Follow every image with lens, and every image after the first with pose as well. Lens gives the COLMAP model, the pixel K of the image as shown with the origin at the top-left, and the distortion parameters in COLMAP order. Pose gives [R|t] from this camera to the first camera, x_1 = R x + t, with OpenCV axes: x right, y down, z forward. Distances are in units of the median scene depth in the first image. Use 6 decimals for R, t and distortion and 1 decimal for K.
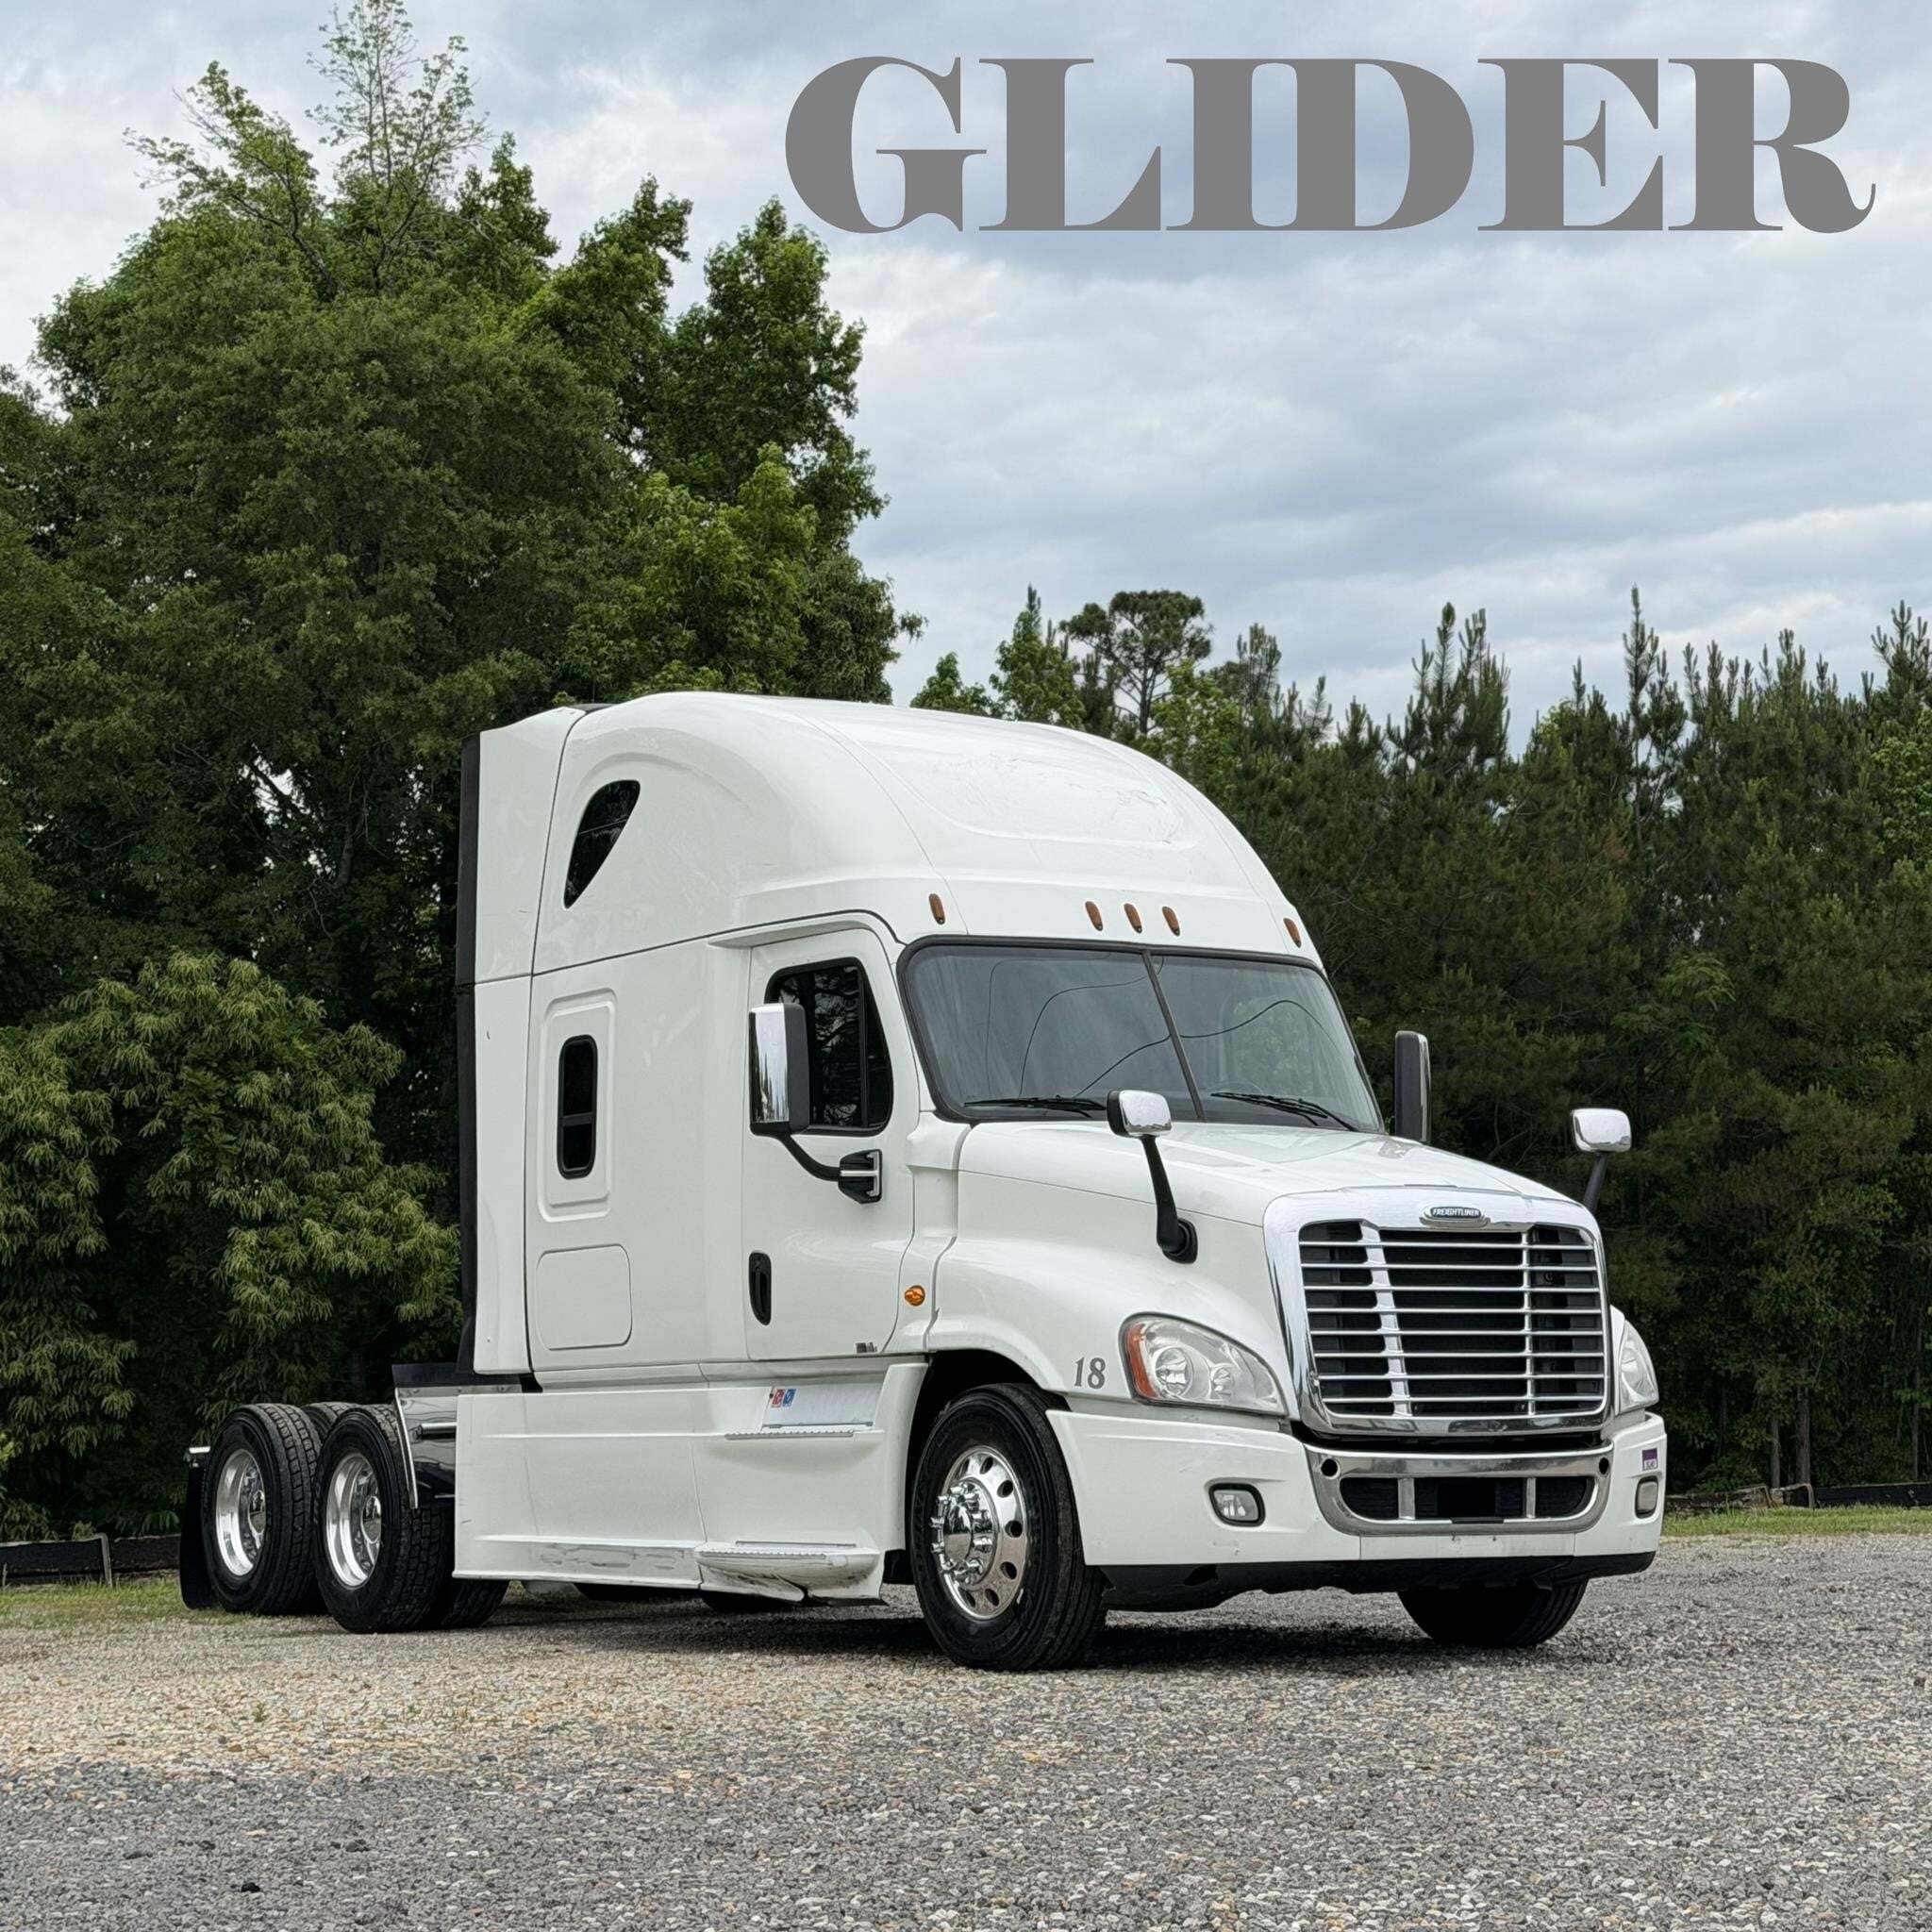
lens RADIAL K [[4310.9, 0, 966.0], [0, 4310.9, 966.0], [0, 0, 1]] dist [-0.079075, -0.220338]
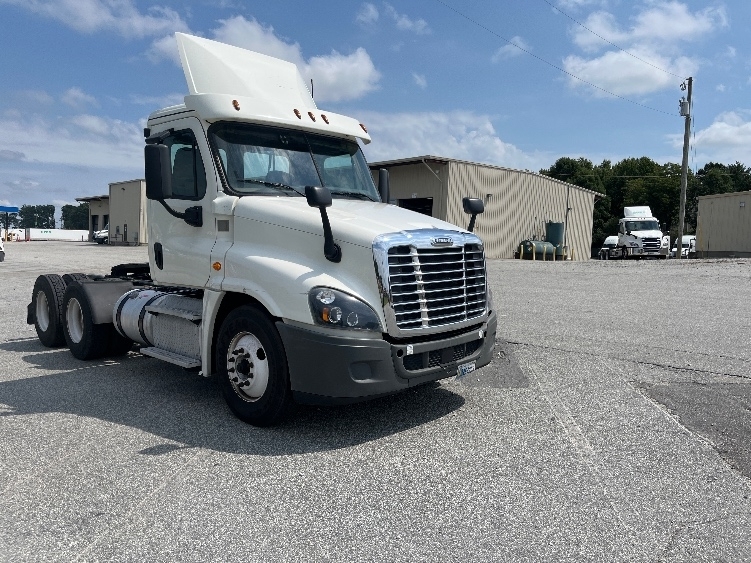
lens RADIAL K [[597.7, 0, 375.5], [0, 597.7, 281.5], [0, 0, 1]] dist [-0.001557, -0.004381]
pose [[0.971913, -0.007542, 0.235219, -0.004010], [-0.038435, 0.980980, 0.190265, 0.016611], [-0.232180, -0.193962, 0.953138, 0.673528]]
